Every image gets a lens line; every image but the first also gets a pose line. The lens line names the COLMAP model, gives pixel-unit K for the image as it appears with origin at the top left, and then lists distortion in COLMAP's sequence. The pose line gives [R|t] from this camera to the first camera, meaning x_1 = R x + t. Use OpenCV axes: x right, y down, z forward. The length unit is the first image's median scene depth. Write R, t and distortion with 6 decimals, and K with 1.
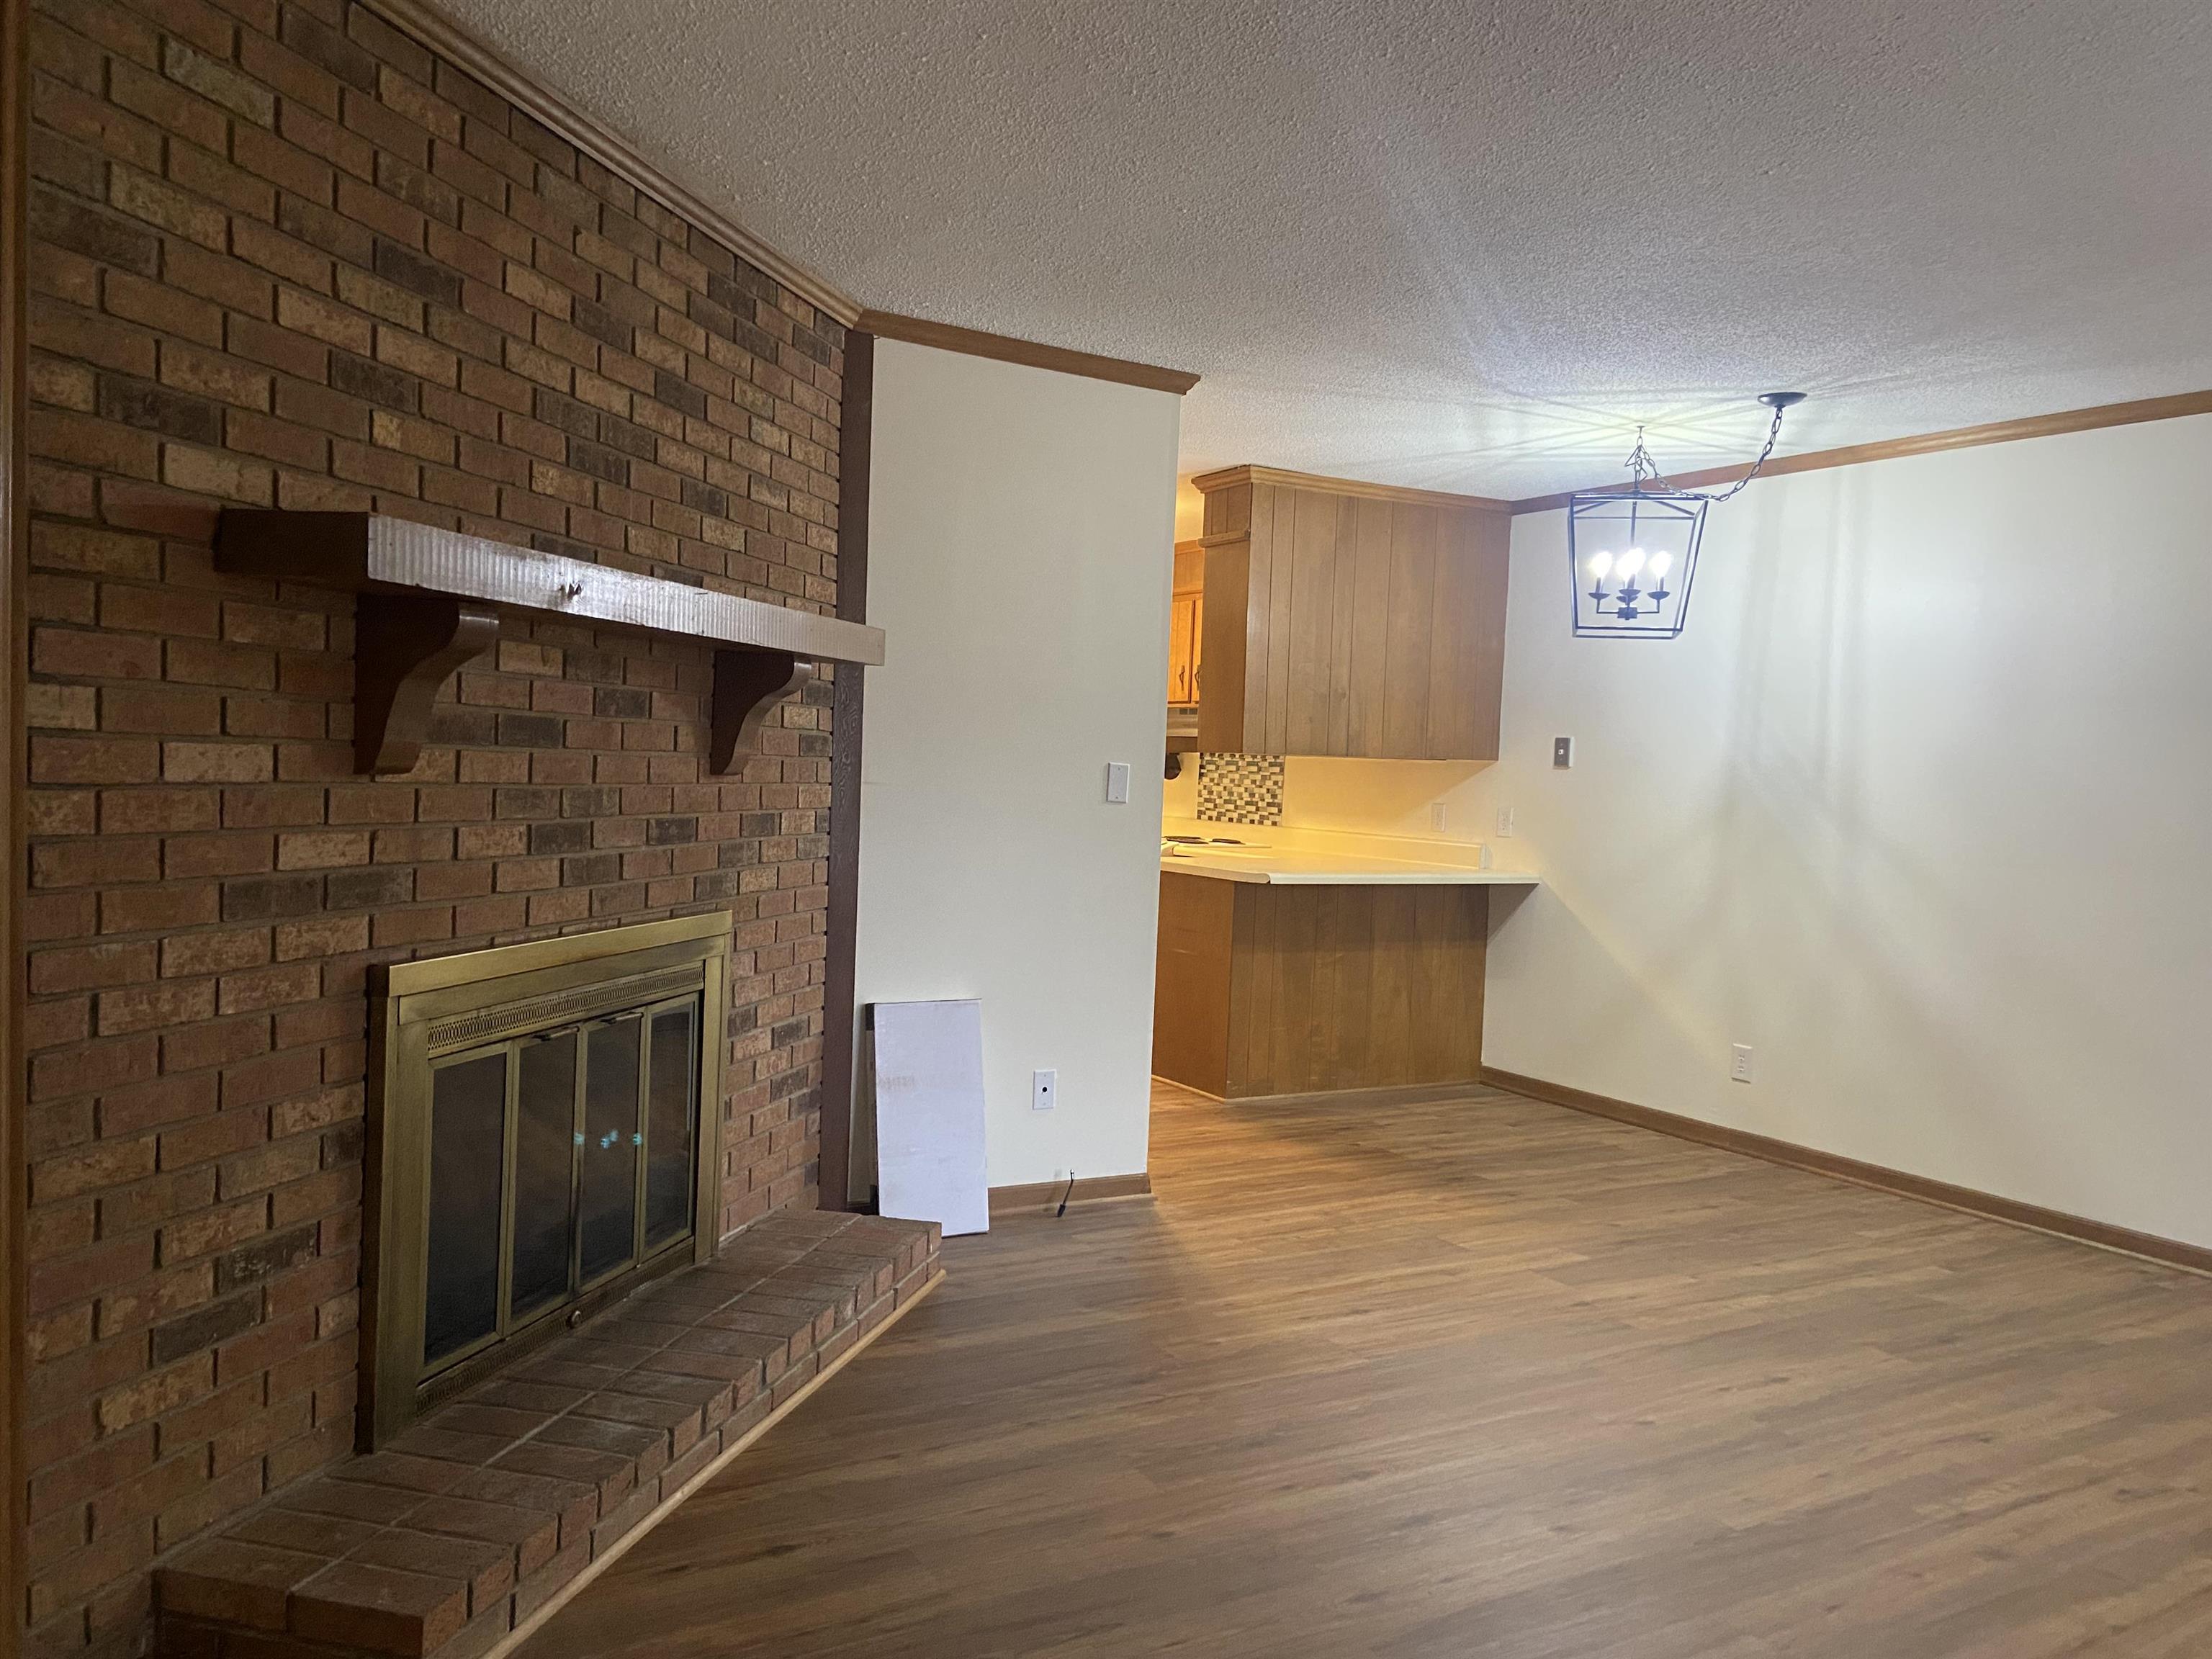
lens RADIAL K [[1662.9, 0, 1118.6], [0, 1662.9, 837.9], [0, 0, 1]] dist [0.068929, -0.061232]
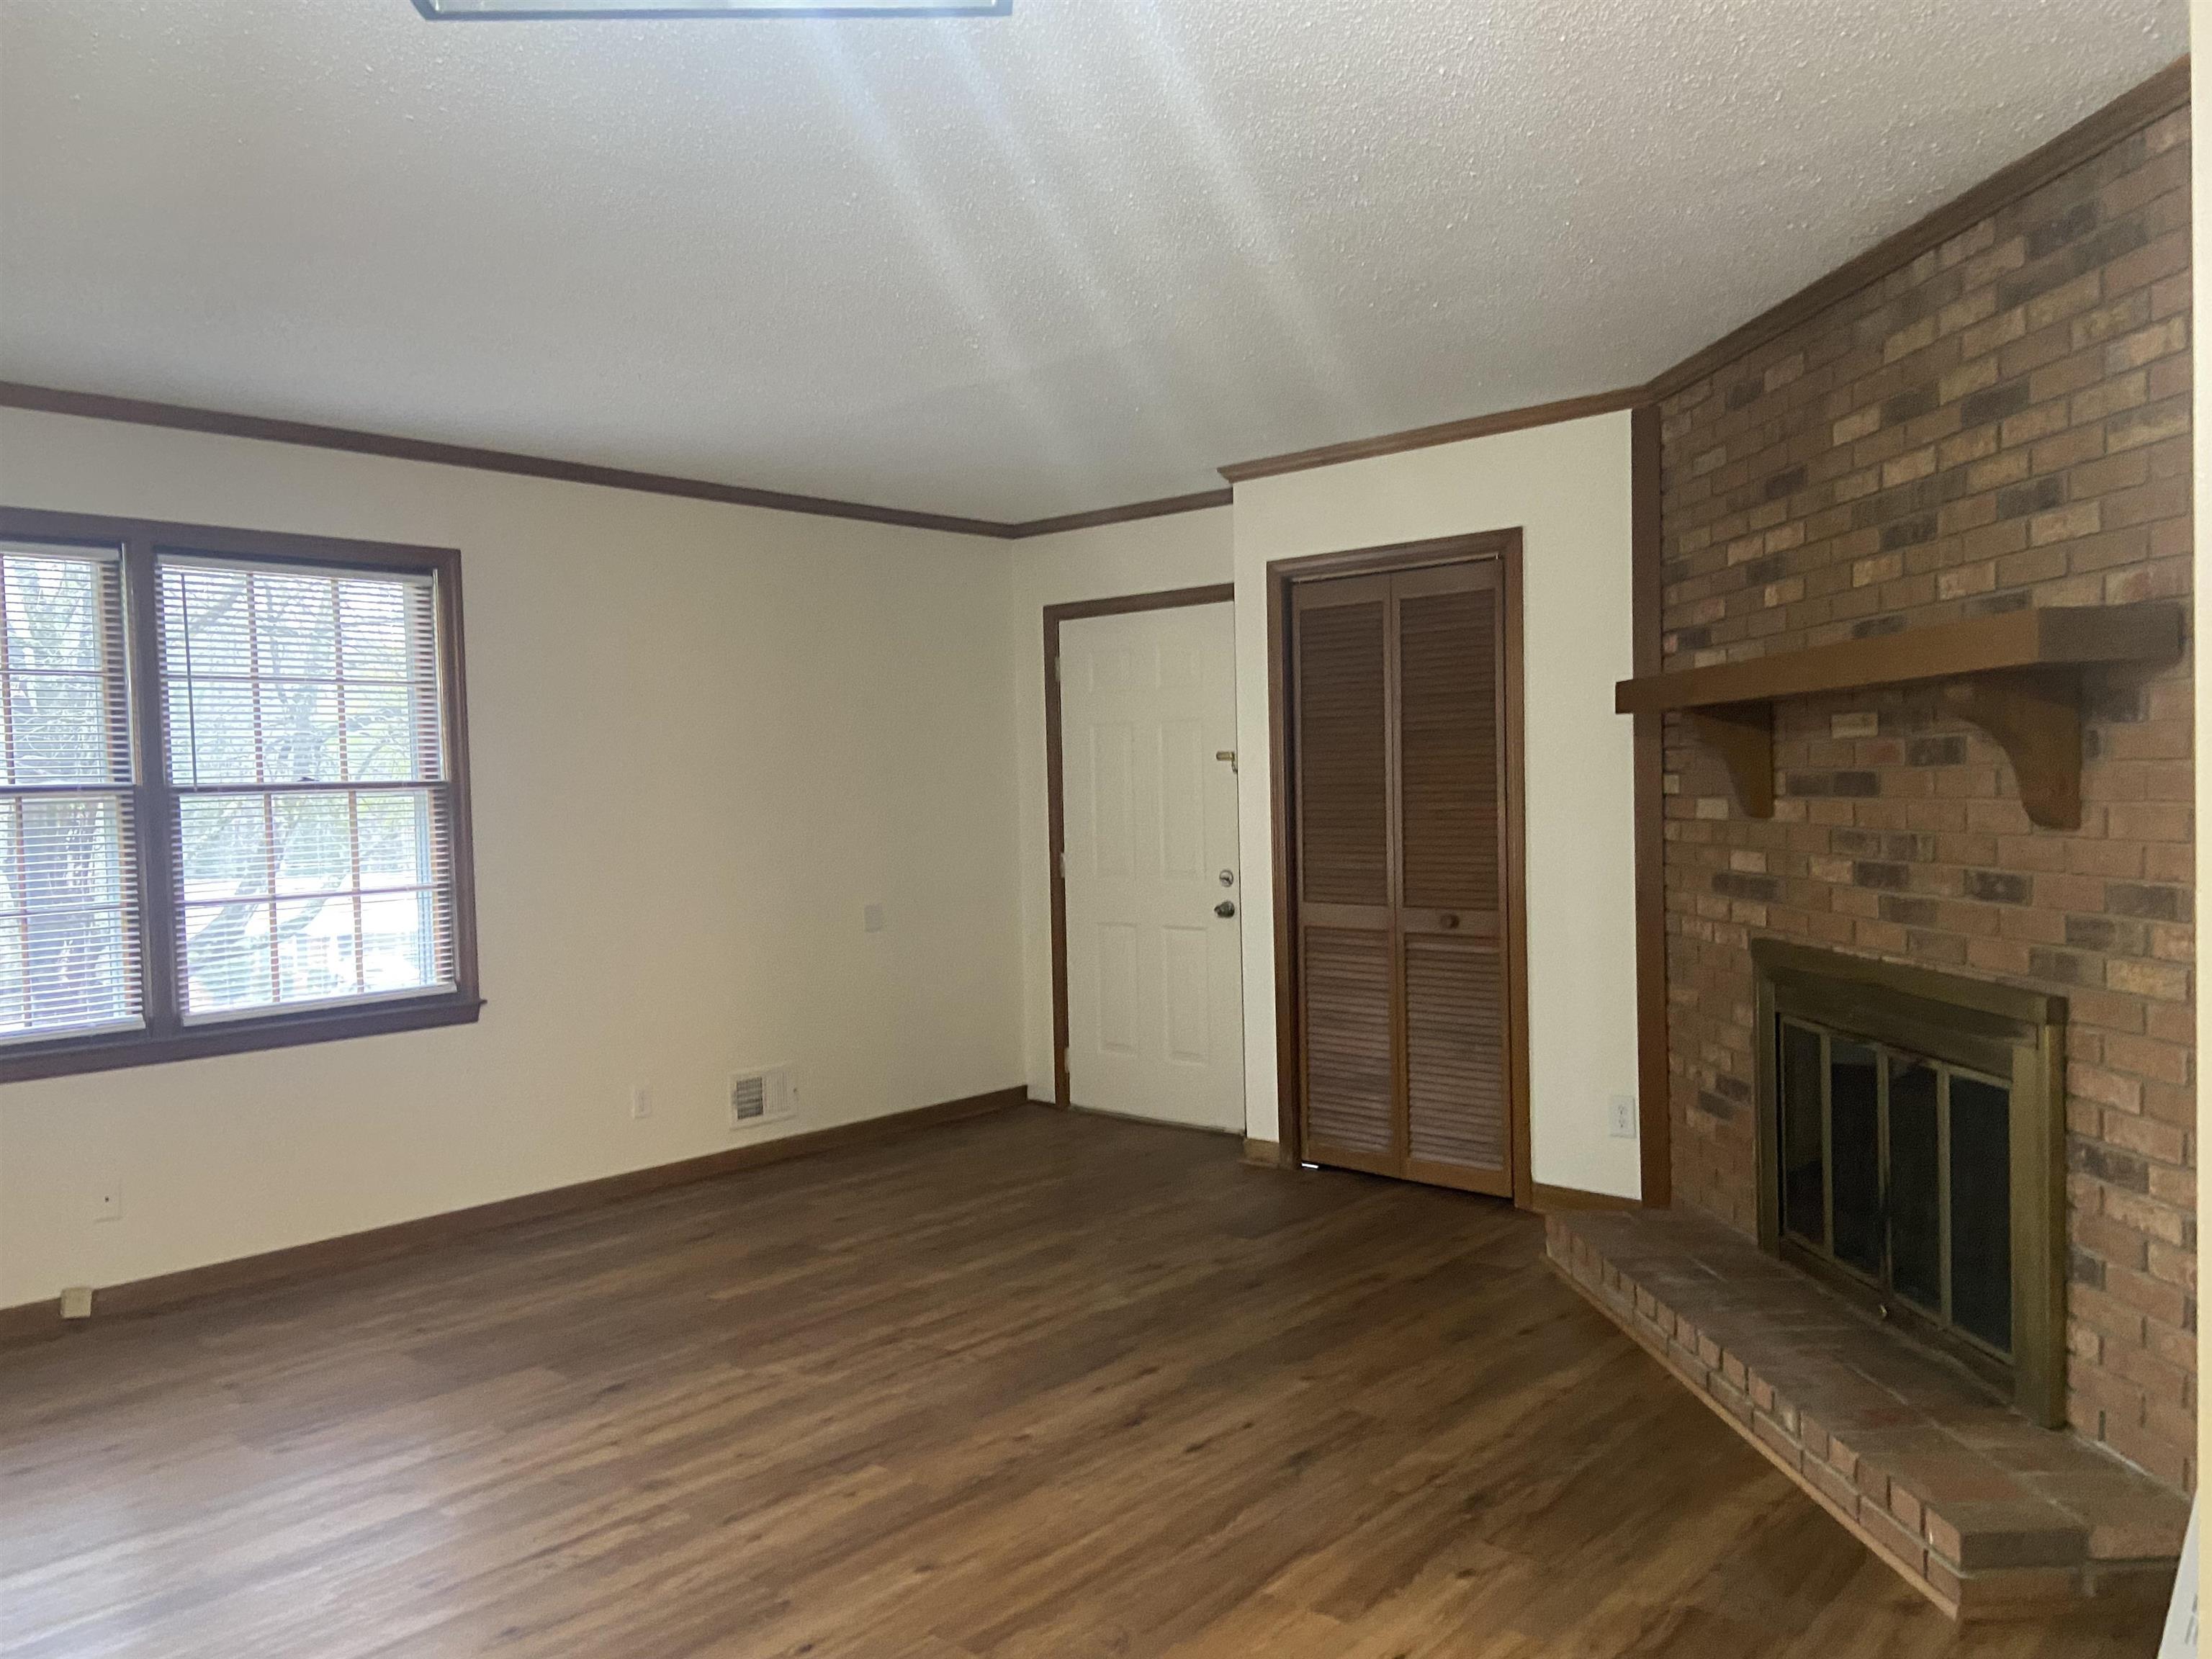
lens RADIAL K [[1662.9, 0, 1093.9], [0, 1662.9, 829.5], [0, 0, 1]] dist [0.068929, -0.061232]
pose [[-0.954901, -0.013978, -0.296596, 0.504241], [-0.032693, 0.997767, 0.058235, -0.078520], [0.295120, 0.065305, -0.953226, 1.875991]]
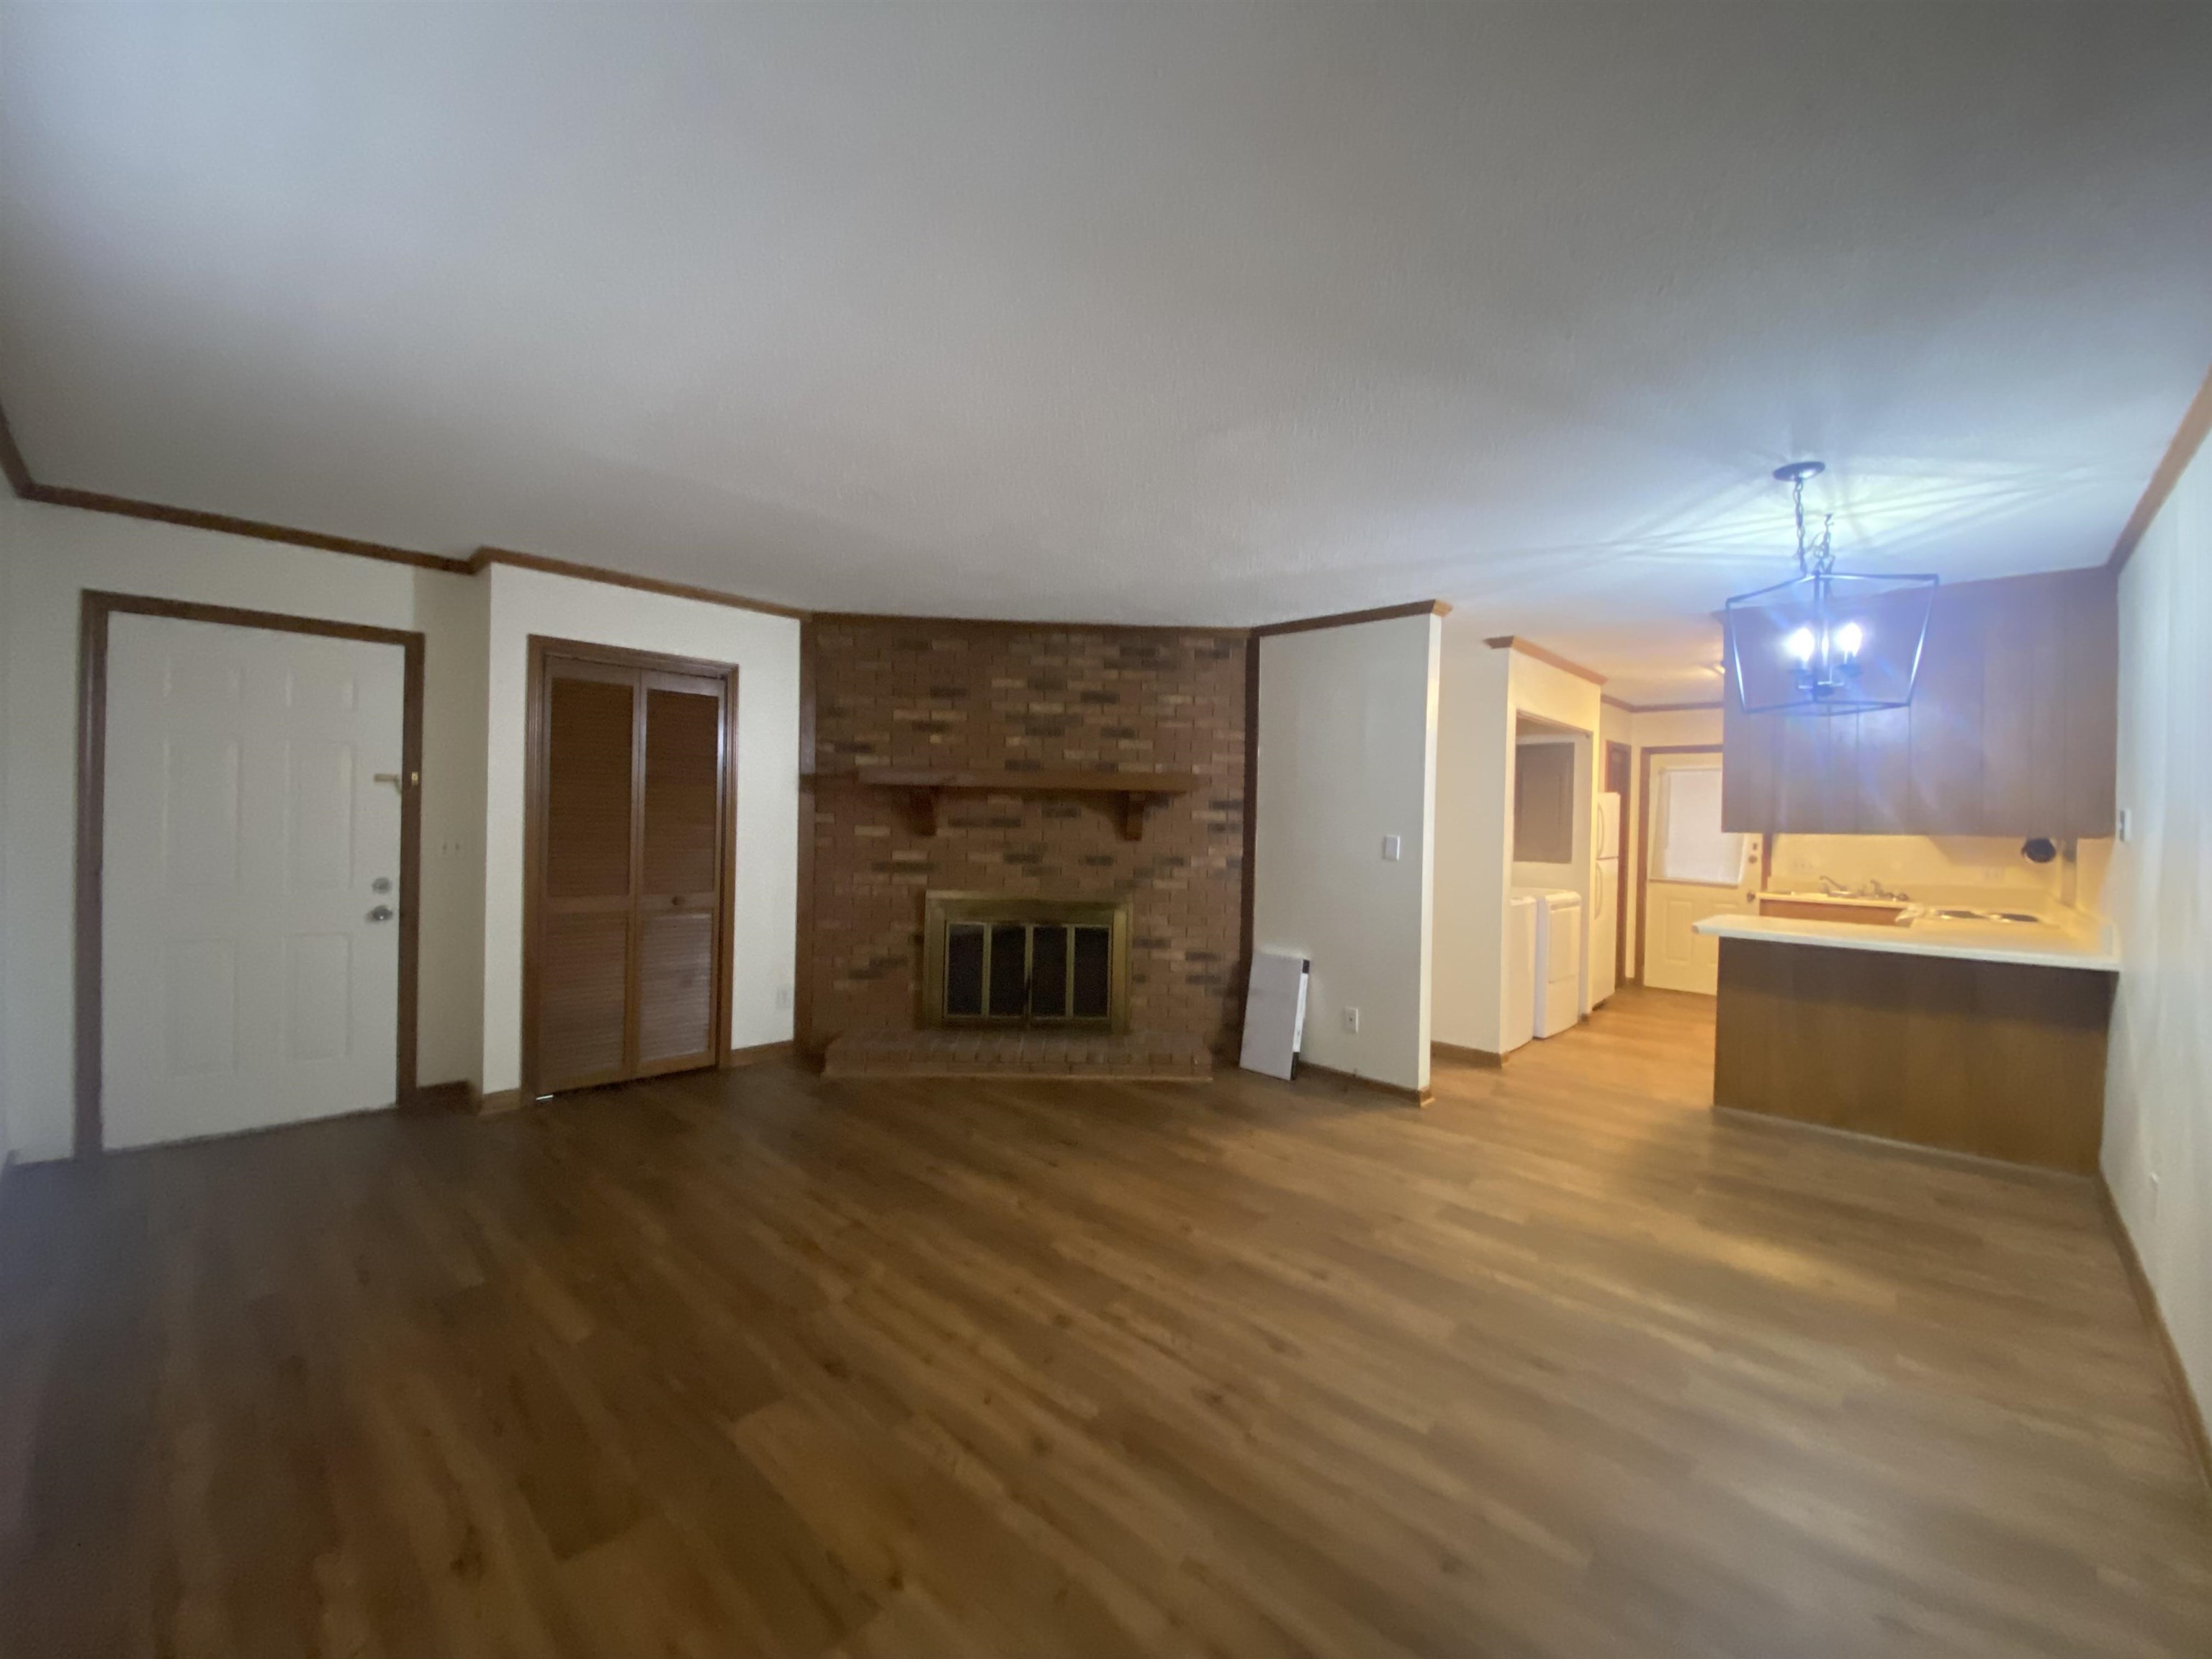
lens RADIAL K [[869.4, 0, 1102.9], [0, 869.4, 815.0], [0, 0, 1]] dist [-0.000264, -0.000611]
pose [[0.275815, -0.041303, -0.960323, 1.150912], [-0.056334, 0.996664, -0.059045, 0.005039], [0.959558, 0.070385, 0.272568, 0.690121]]
